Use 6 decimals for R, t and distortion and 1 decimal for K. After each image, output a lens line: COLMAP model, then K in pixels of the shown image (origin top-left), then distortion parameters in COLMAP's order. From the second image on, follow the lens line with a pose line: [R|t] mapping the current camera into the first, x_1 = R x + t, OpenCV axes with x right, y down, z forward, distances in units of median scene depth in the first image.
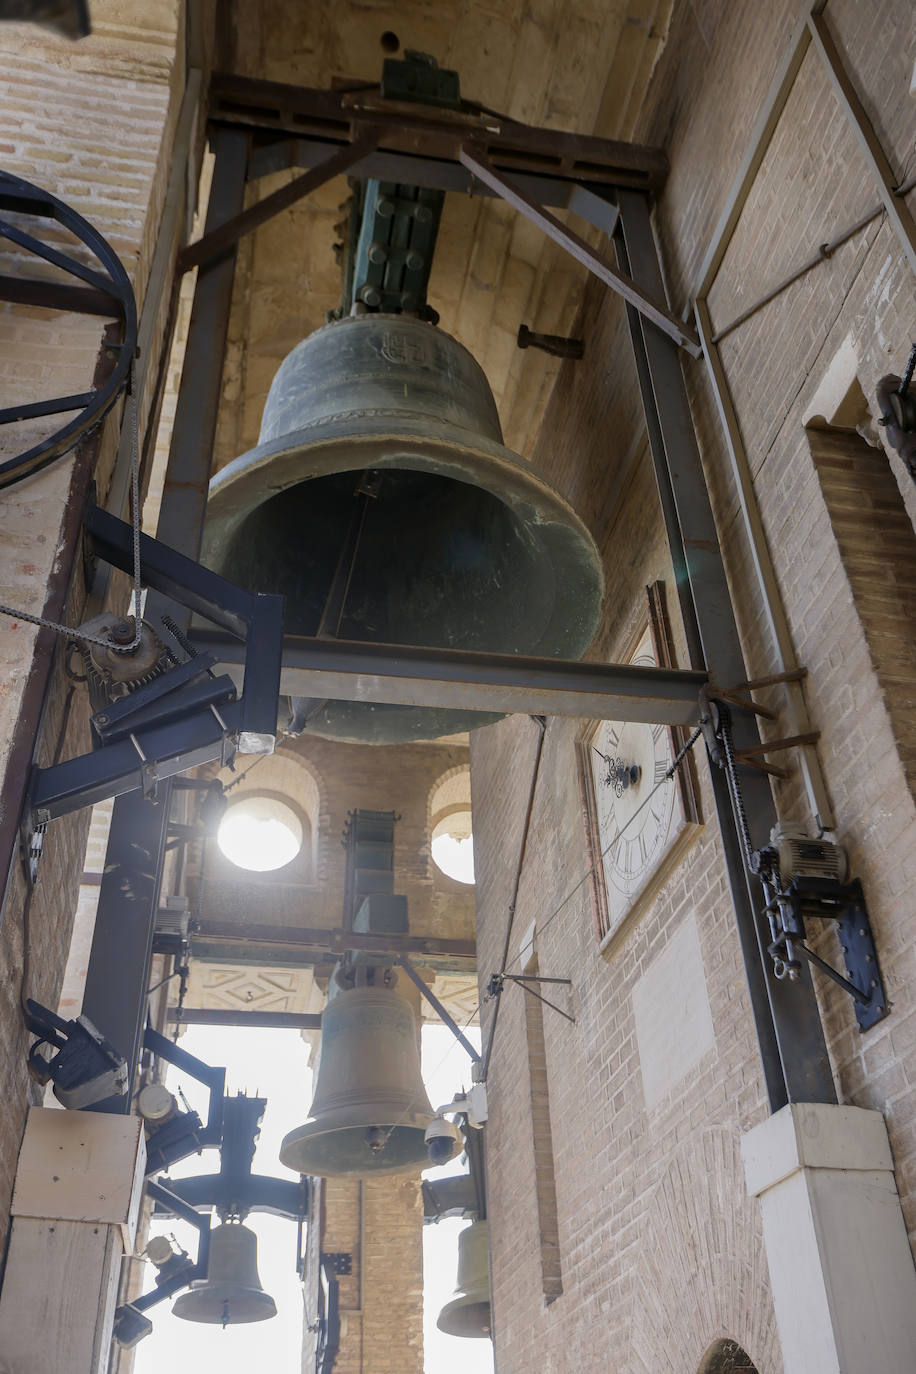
lens RADIAL K [[1227.9, 0, 485.7], [0, 1227.9, 691.2], [0, 0, 1]] dist [0.000874, 0.009402]
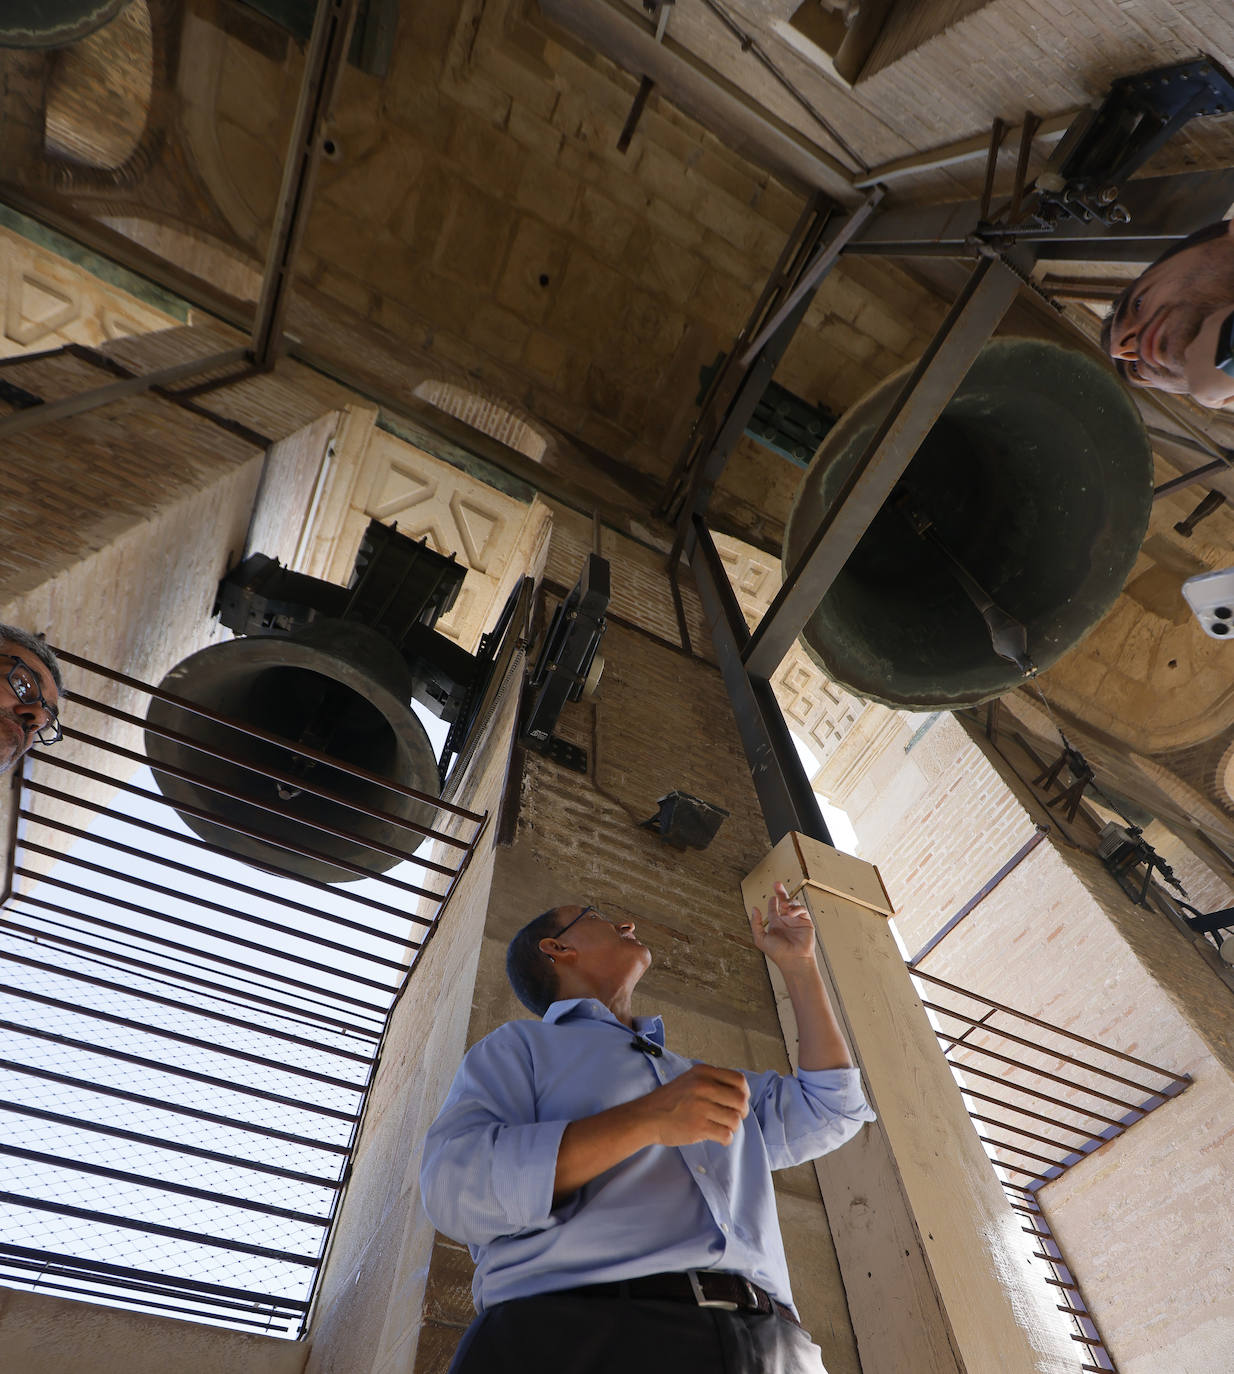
lens RADIAL K [[831.6, 0, 616.8], [0, 831.6, 860.0], [0, 0, 1]] dist [0.002856, -0.001654]
pose [[0.264579, -0.754361, -0.600781, 0.060254], [0.585368, 0.620711, -0.521596, 0.239847], [0.766383, -0.213675, 0.605806, 0.103125]]
